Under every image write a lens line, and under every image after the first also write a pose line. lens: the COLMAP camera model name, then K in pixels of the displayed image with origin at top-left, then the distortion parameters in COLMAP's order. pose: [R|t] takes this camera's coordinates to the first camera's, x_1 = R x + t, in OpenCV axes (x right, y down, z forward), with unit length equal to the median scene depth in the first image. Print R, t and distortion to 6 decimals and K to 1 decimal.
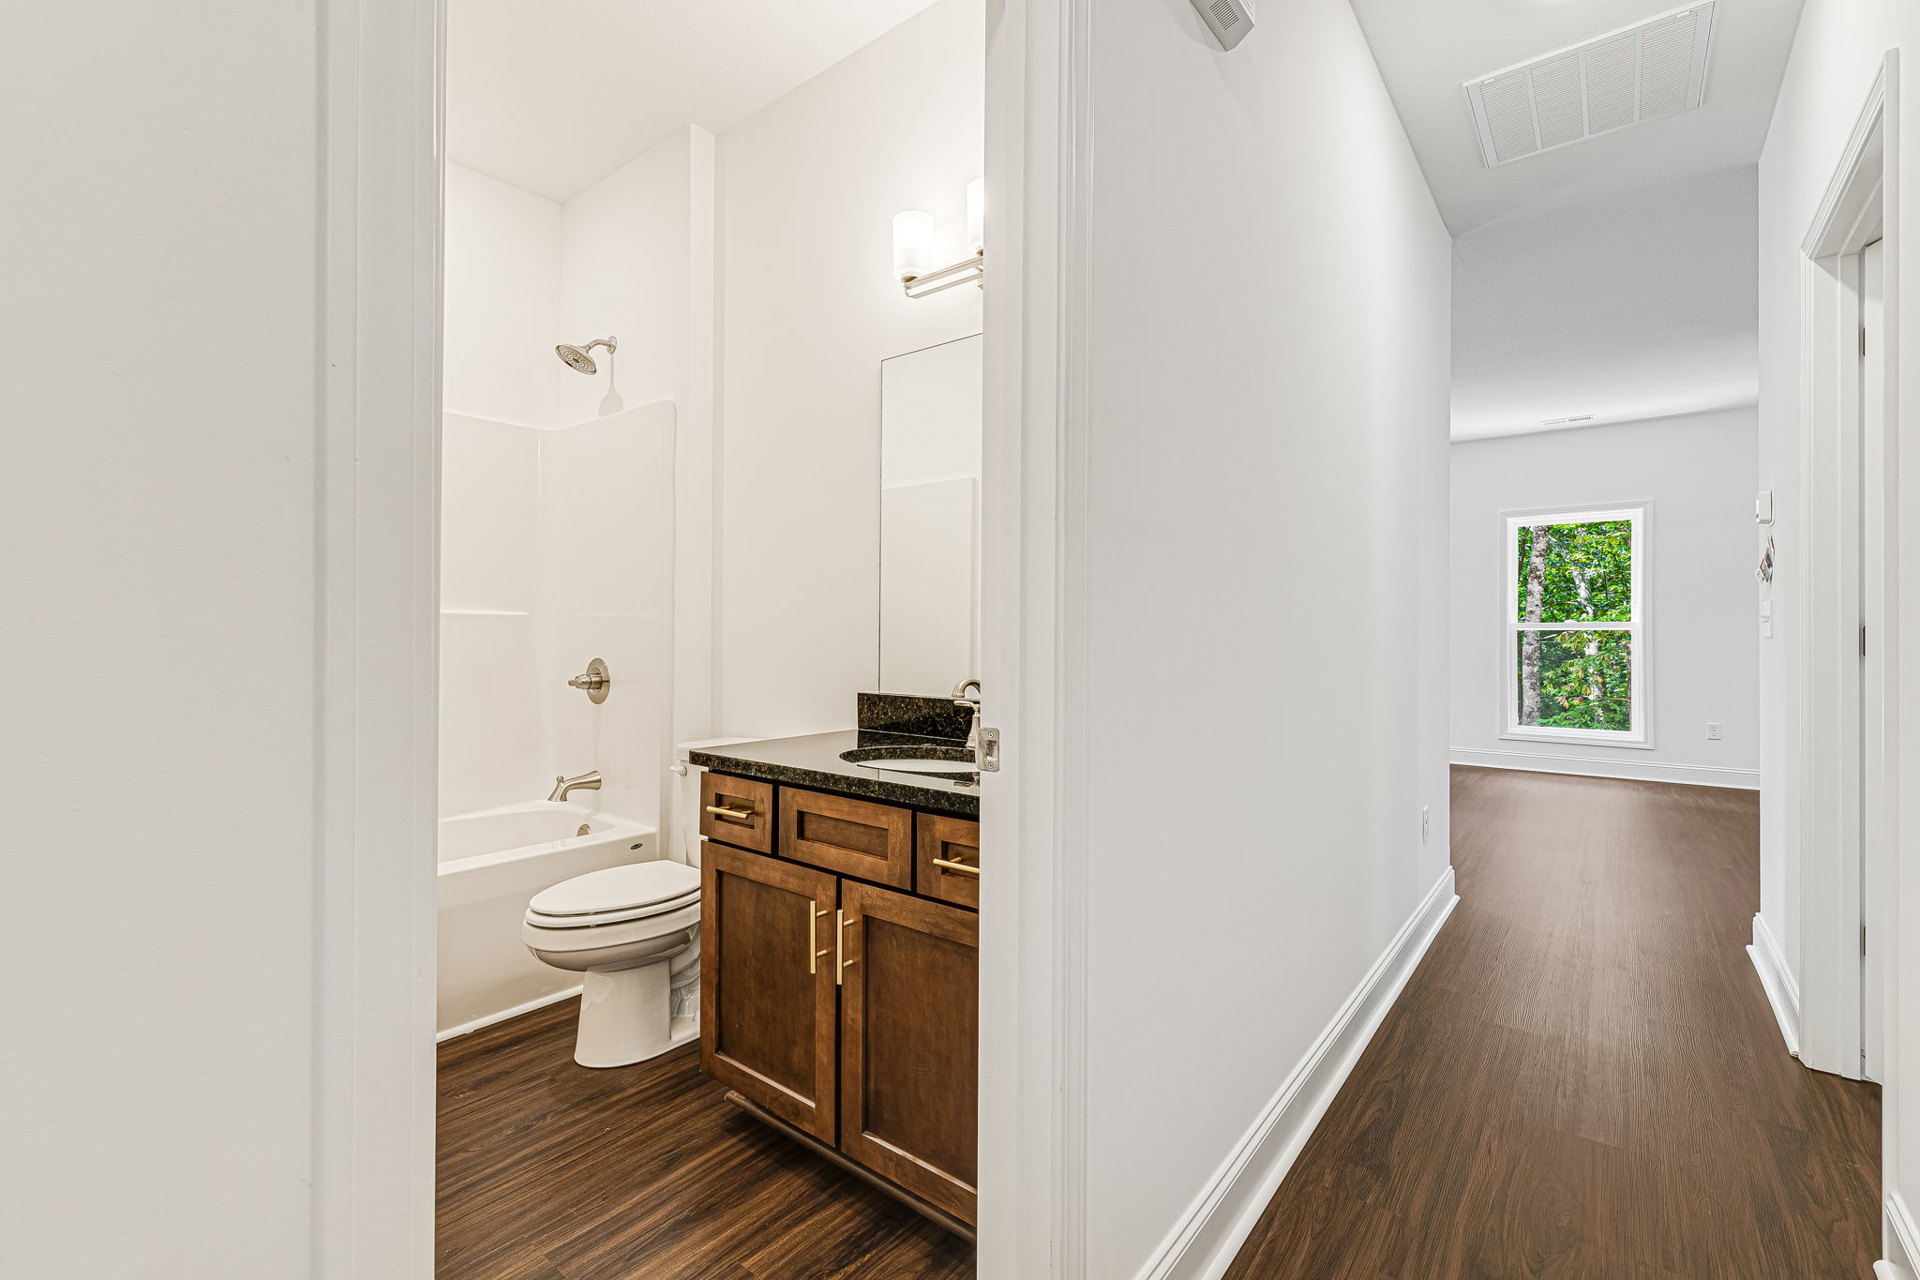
lens RADIAL K [[840.4, 0, 953.9], [0, 840.4, 638.4], [0, 0, 1]] dist [0.000097, -0.000171]
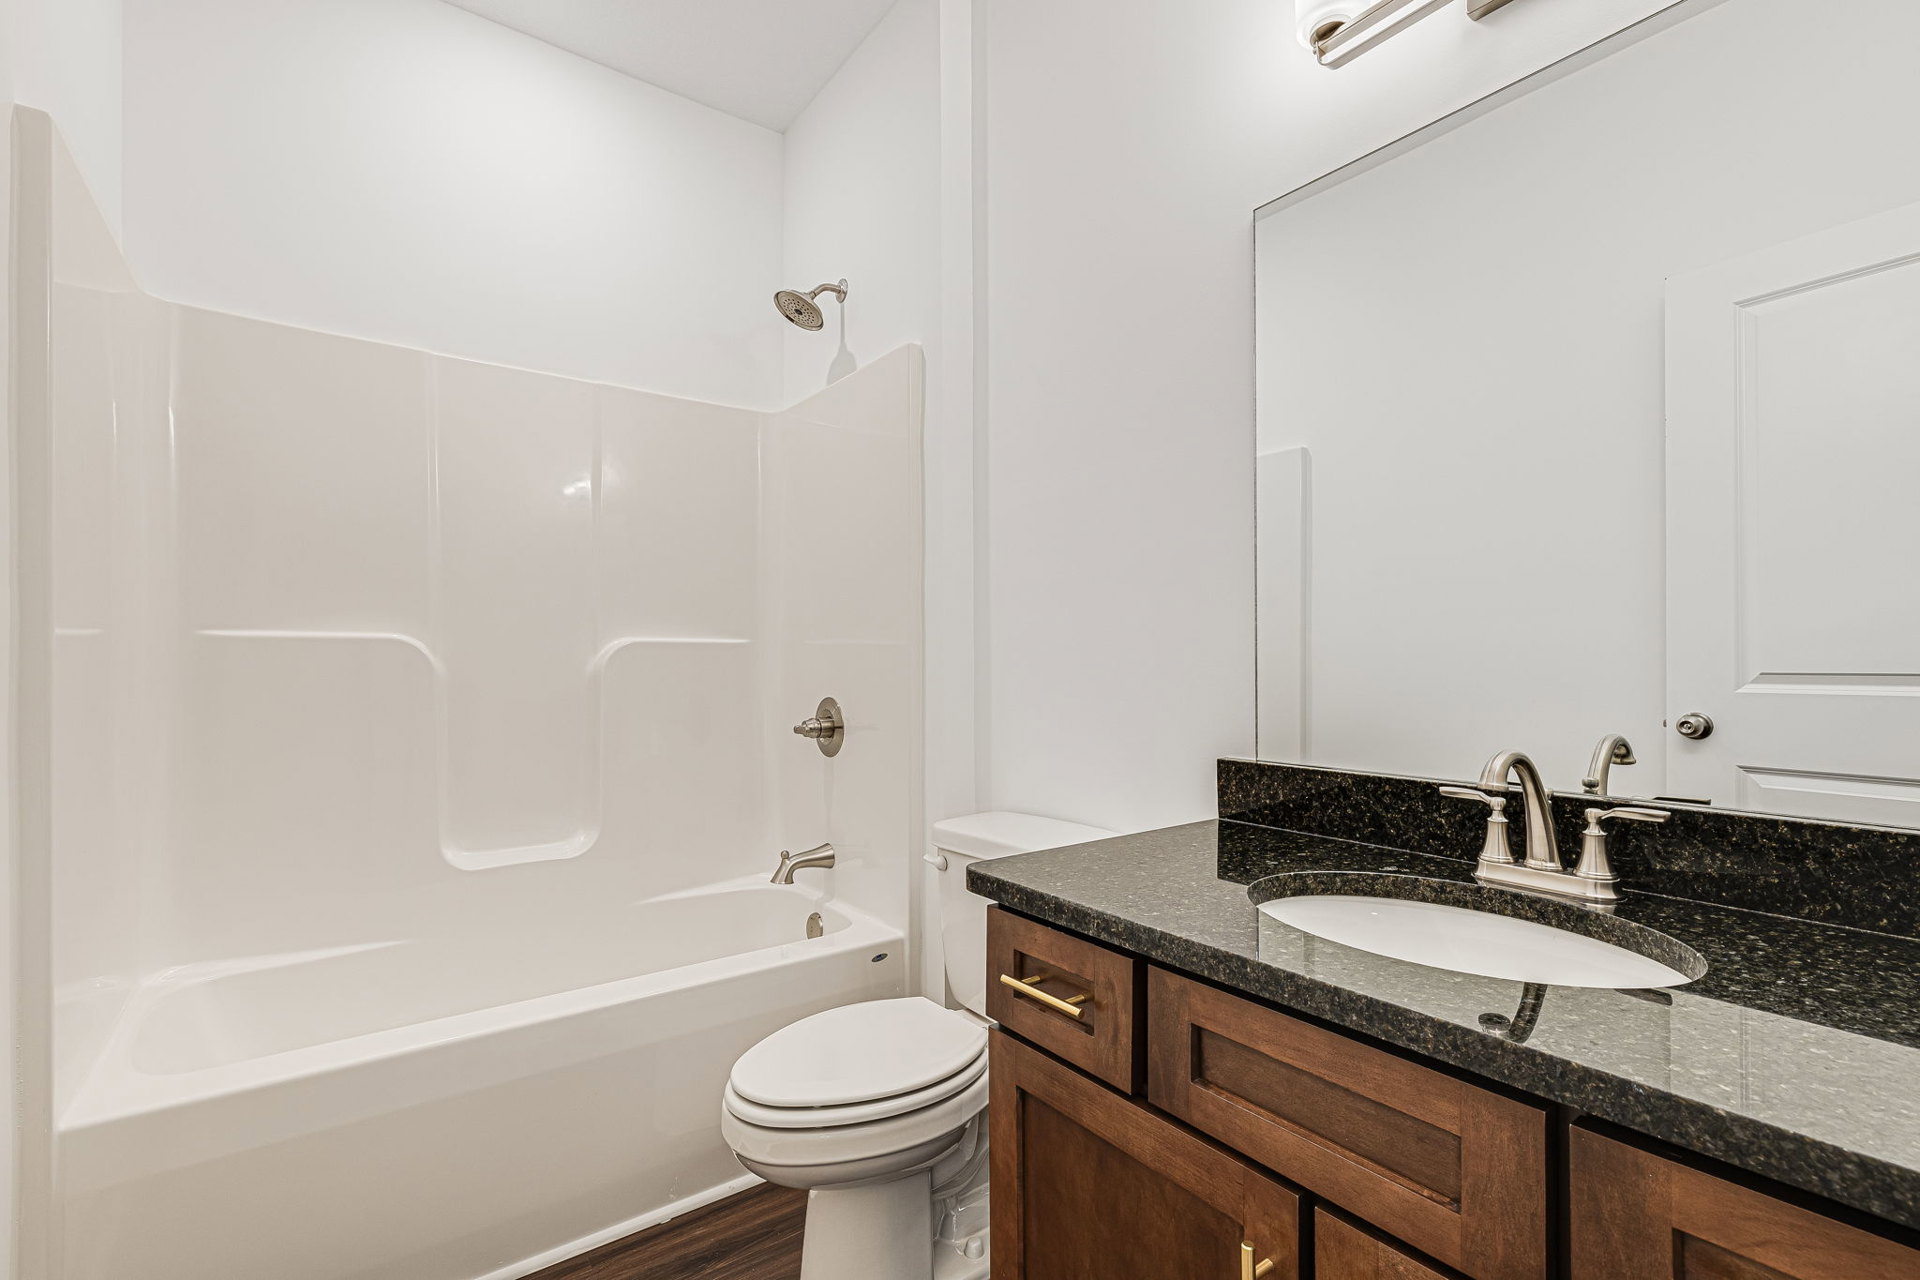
lens RADIAL K [[861.5, 0, 928.0], [0, 861.5, 666.1], [0, 0, 1]] dist [0.000283, 0.000016]
pose [[0.956434, -0.010071, -0.291773, -0.158055], [0.010224, 0.999947, -0.000999, -0.005416], [0.291768, -0.002028, 0.956487, 0.403513]]
